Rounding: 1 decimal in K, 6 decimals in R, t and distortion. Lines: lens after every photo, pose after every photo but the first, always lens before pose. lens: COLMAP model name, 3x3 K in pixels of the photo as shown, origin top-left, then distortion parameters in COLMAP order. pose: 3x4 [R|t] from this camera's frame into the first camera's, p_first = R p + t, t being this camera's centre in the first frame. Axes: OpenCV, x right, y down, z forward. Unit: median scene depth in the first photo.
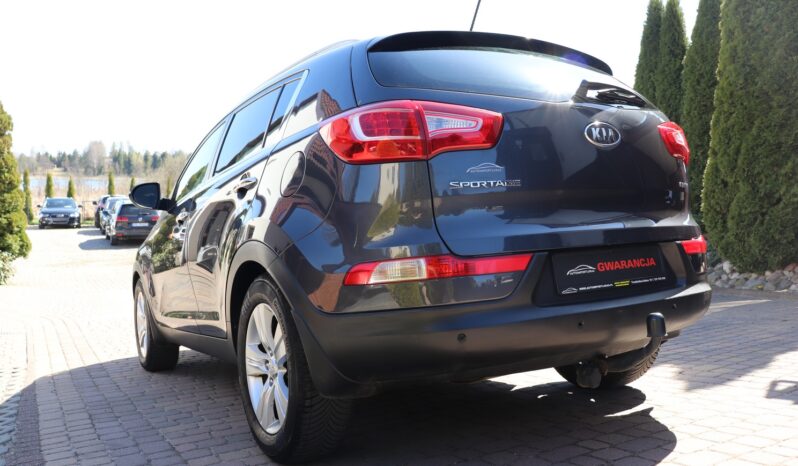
lens RADIAL K [[670.5, 0, 399.0], [0, 670.5, 233.0], [0, 0, 1]] dist [-0.183828, 0.175859]
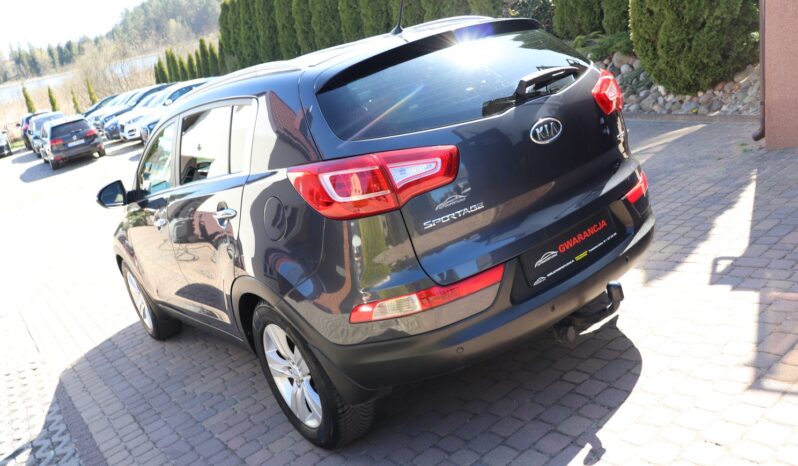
lens RADIAL K [[670.5, 0, 399.0], [0, 670.5, 233.0], [0, 0, 1]] dist [-0.183828, 0.175859]
pose [[0.973438, -0.224258, 0.046129, -0.008858], [0.204865, 0.943118, 0.261837, -0.164755], [-0.102224, -0.245432, 0.964009, -0.039858]]
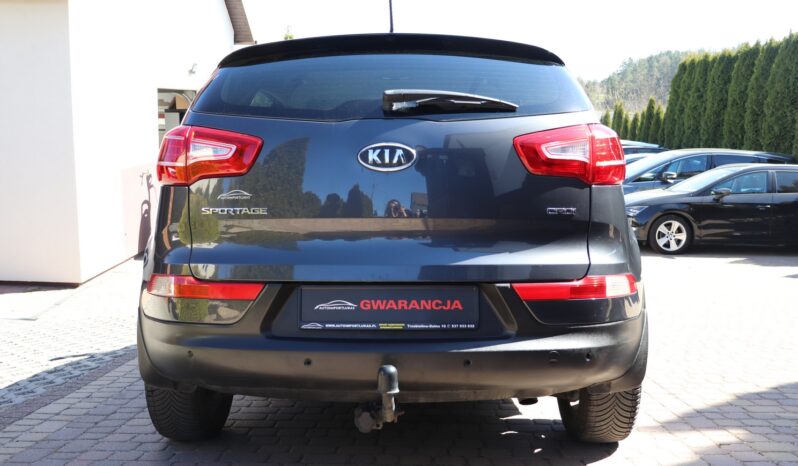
lens RADIAL K [[759.9, 0, 399.0], [0, 759.9, 233.0], [0, 0, 1]] dist [-0.046759, 0.006402]
pose [[0.850569, 0.083878, -0.519132, 0.433824], [-0.039652, 0.994617, 0.095736, -0.073536], [0.524367, -0.060846, 0.849316, 0.067405]]
